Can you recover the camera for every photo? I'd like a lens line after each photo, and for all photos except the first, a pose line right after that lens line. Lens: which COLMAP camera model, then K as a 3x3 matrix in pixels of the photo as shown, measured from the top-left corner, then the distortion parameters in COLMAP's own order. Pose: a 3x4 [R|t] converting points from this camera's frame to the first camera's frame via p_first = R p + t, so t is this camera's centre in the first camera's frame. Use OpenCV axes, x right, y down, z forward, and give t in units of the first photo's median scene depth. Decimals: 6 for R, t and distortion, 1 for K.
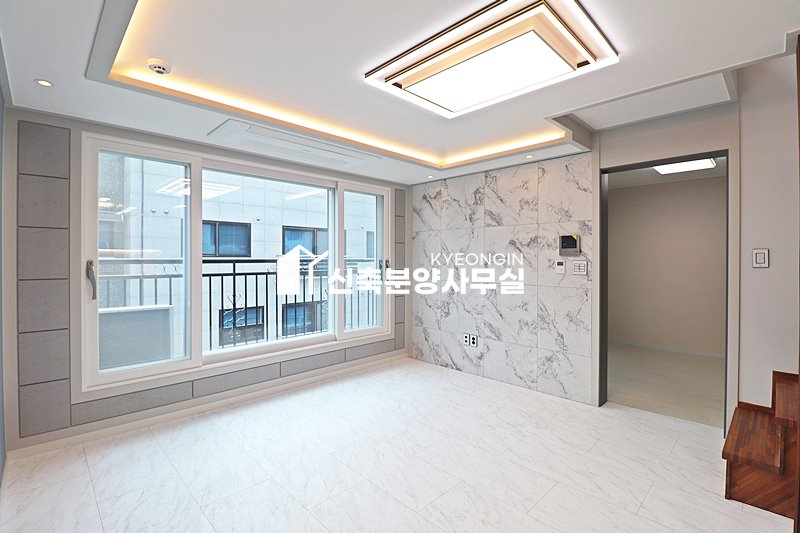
lens RADIAL K [[370.1, 0, 401.0], [0, 370.1, 259.5], [0, 0, 1]] dist [-0.002141, -0.012938]
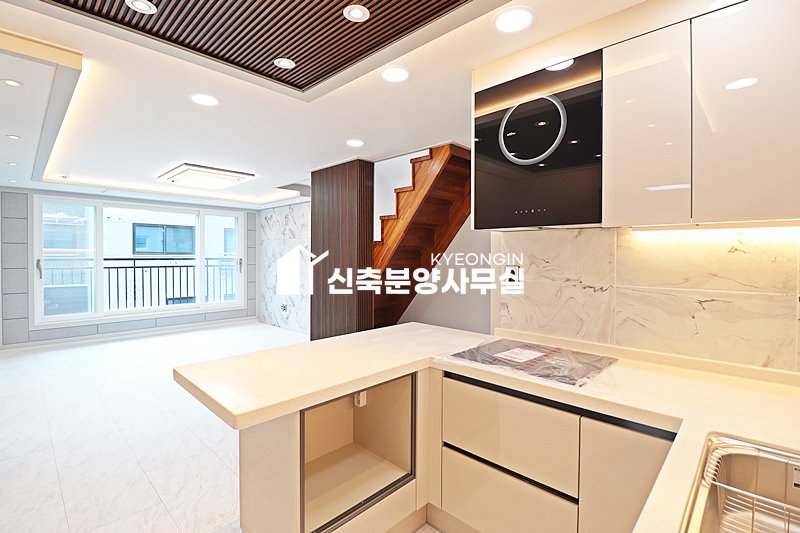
lens RADIAL K [[370.1, 0, 402.3], [0, 370.1, 260.0], [0, 0, 1]] dist [-0.002141, -0.012938]
pose [[0.999300, 0.003022, 0.037293, 0.715785], [-0.003461, 0.999925, 0.011712, -0.015491], [-0.037255, -0.011833, 0.999236, -0.713407]]
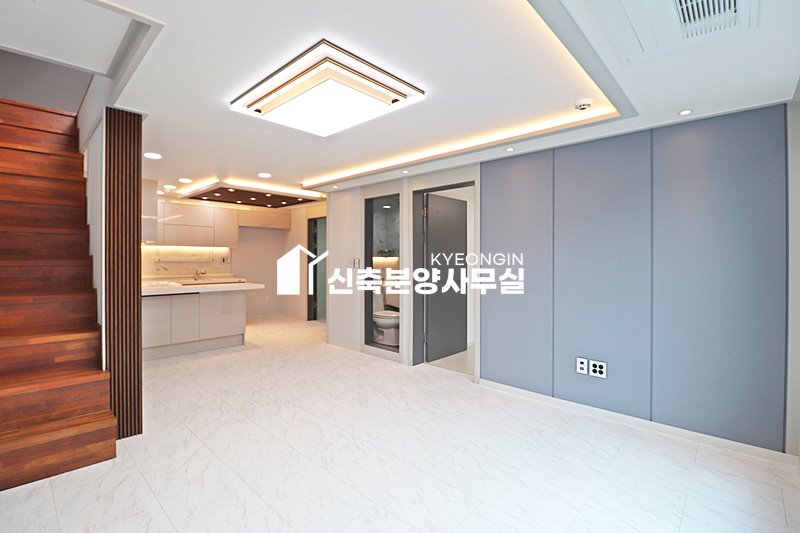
lens RADIAL K [[370.1, 0, 401.0], [0, 370.1, 257.0], [0, 0, 1]] dist [-0.002141, -0.012938]
pose [[-0.999040, -0.004463, -0.043578, 0.011822], [-0.004423, 0.999990, -0.001018, 0.001941], [0.043582, -0.000824, -0.999050, 1.161338]]
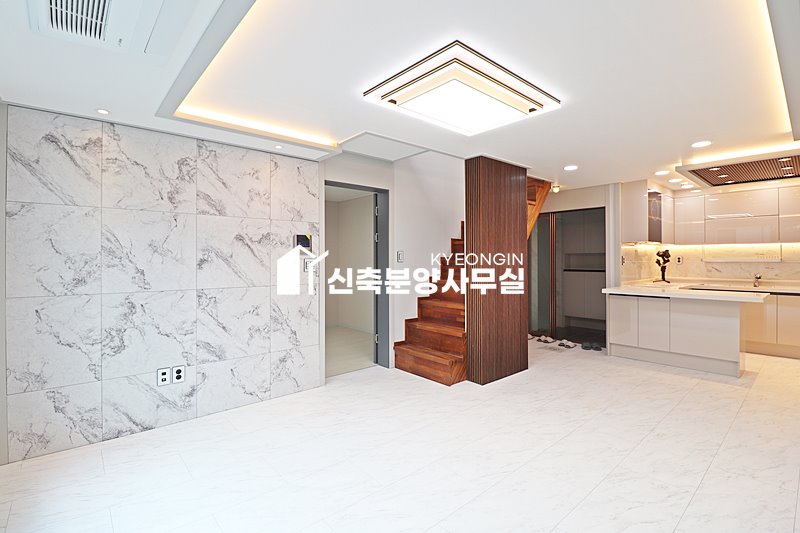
lens RADIAL K [[370.1, 0, 401.5], [0, 370.1, 259.0], [0, 0, 1]] dist [-0.002141, -0.012938]
pose [[0.055336, 0.000980, 0.998467, -0.520747], [0.006603, 0.999977, -0.001348, 0.006209], [-0.998446, 0.006668, 0.055328, 0.590765]]
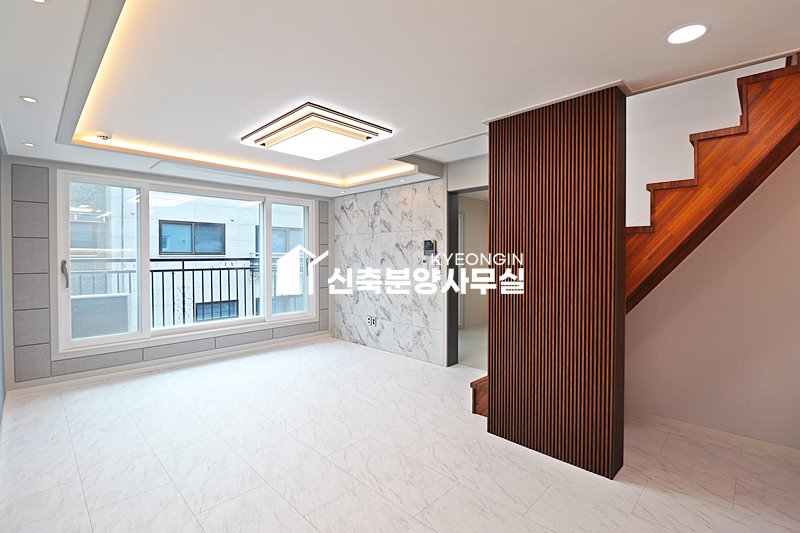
lens RADIAL K [[370.1, 0, 402.6], [0, 370.1, 259.7], [0, 0, 1]] dist [-0.002141, -0.012938]
pose [[0.999798, -0.002213, 0.019979, 0.295880], [0.001992, 0.999937, 0.011080, -0.008513], [-0.020003, -0.011038, 0.999739, -0.300279]]
